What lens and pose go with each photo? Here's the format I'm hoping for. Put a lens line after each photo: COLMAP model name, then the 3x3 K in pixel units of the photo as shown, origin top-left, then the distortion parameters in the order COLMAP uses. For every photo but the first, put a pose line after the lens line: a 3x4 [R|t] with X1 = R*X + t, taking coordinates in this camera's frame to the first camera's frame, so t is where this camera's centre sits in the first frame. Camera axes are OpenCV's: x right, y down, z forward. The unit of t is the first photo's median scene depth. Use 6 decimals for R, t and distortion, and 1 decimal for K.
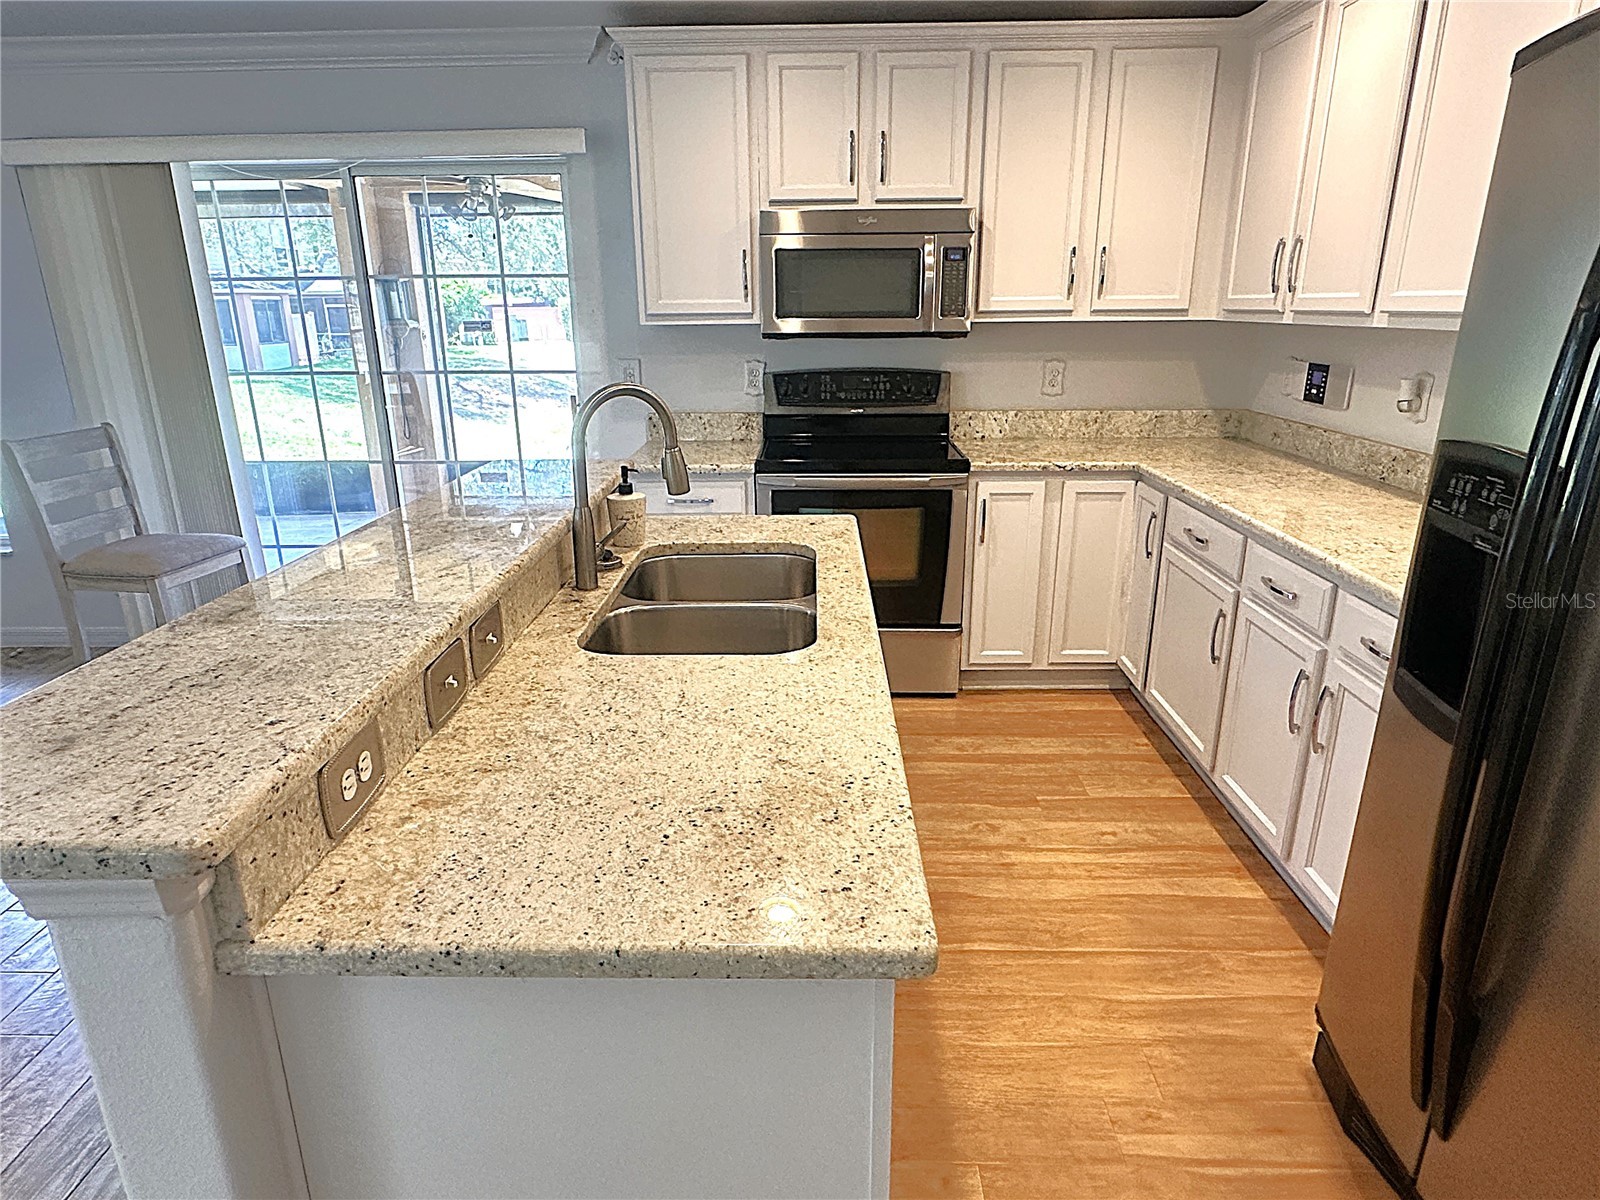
lens RADIAL K [[948.3, 0, 800.5], [0, 948.3, 607.6], [0, 0, 1]] dist [0.021258, -0.004089]
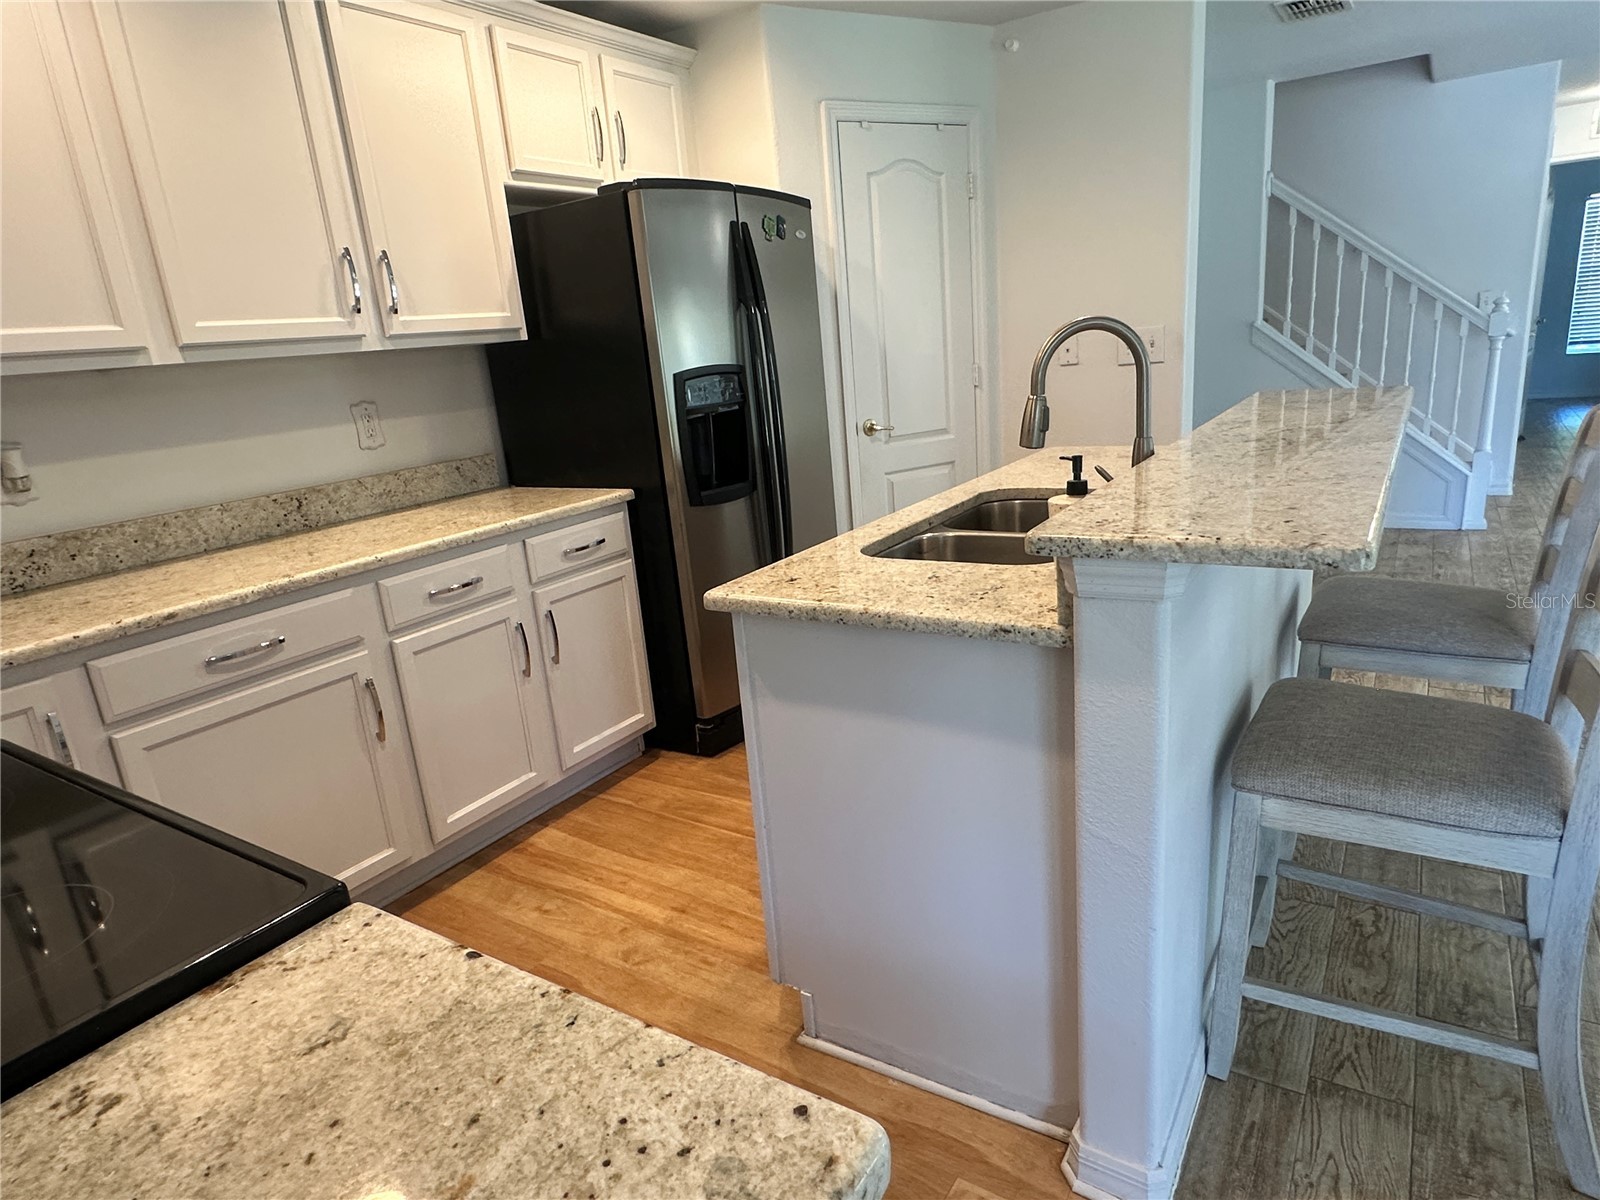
lens RADIAL K [[948.3, 0, 796.6], [0, 948.3, 599.8], [0, 0, 1]] dist [0.021258, -0.004089]
pose [[-0.846343, -0.072055, 0.527742, -0.332552], [0.238665, 0.834473, 0.496682, -0.399406], [-0.476175, 0.546317, -0.689054, 1.396395]]
